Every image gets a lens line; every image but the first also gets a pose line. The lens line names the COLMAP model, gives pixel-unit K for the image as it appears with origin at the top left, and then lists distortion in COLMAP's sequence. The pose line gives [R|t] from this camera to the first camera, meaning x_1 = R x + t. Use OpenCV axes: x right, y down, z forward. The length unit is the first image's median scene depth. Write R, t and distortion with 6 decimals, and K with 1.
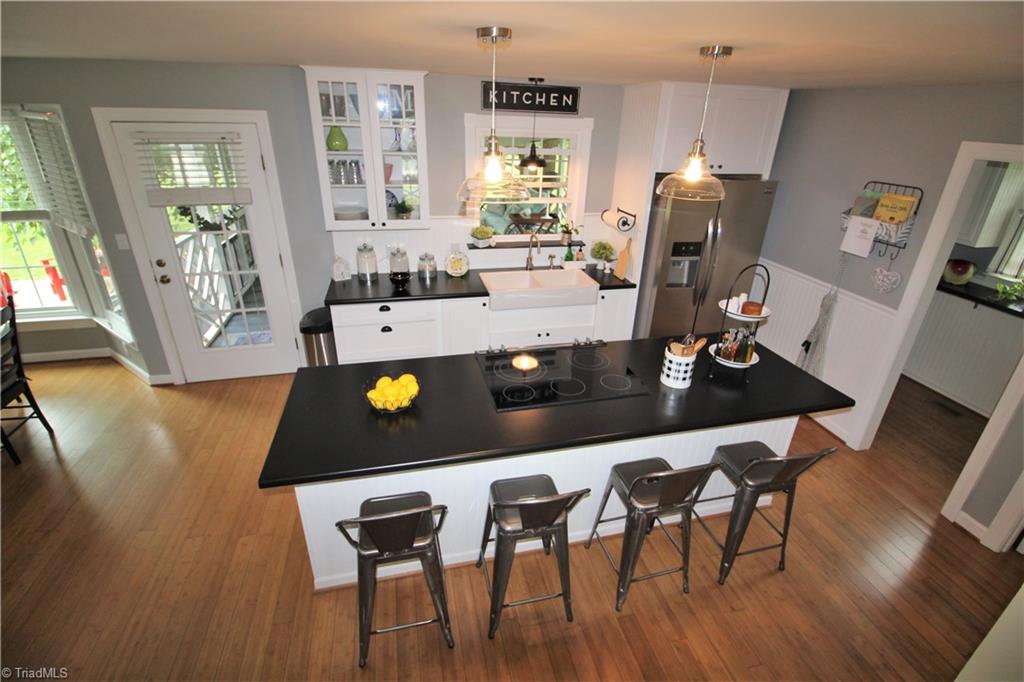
lens RADIAL K [[469.1, 0, 522.0], [0, 469.1, 334.7], [0, 0, 1]] dist [-0.004384, -0.012568]
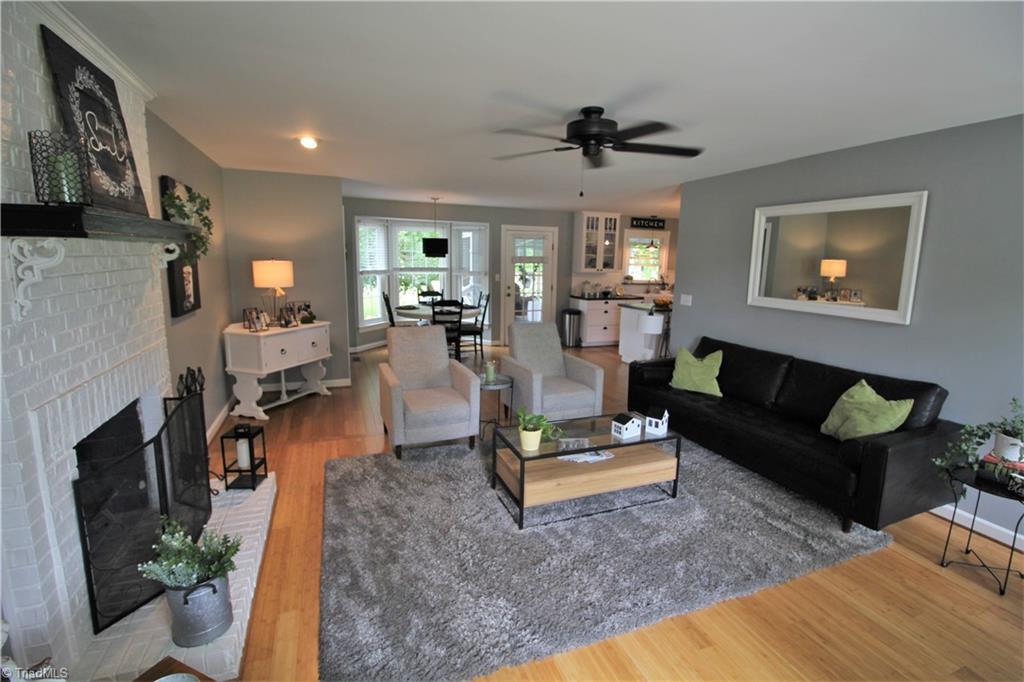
lens RADIAL K [[469.1, 0, 522.0], [0, 469.1, 334.7], [0, 0, 1]] dist [-0.004384, -0.012568]
pose [[0.992498, -0.032922, 0.117744, -0.959759], [0.062738, 0.963739, -0.259368, 0.663363], [-0.104936, 0.264809, 0.958574, -1.151856]]
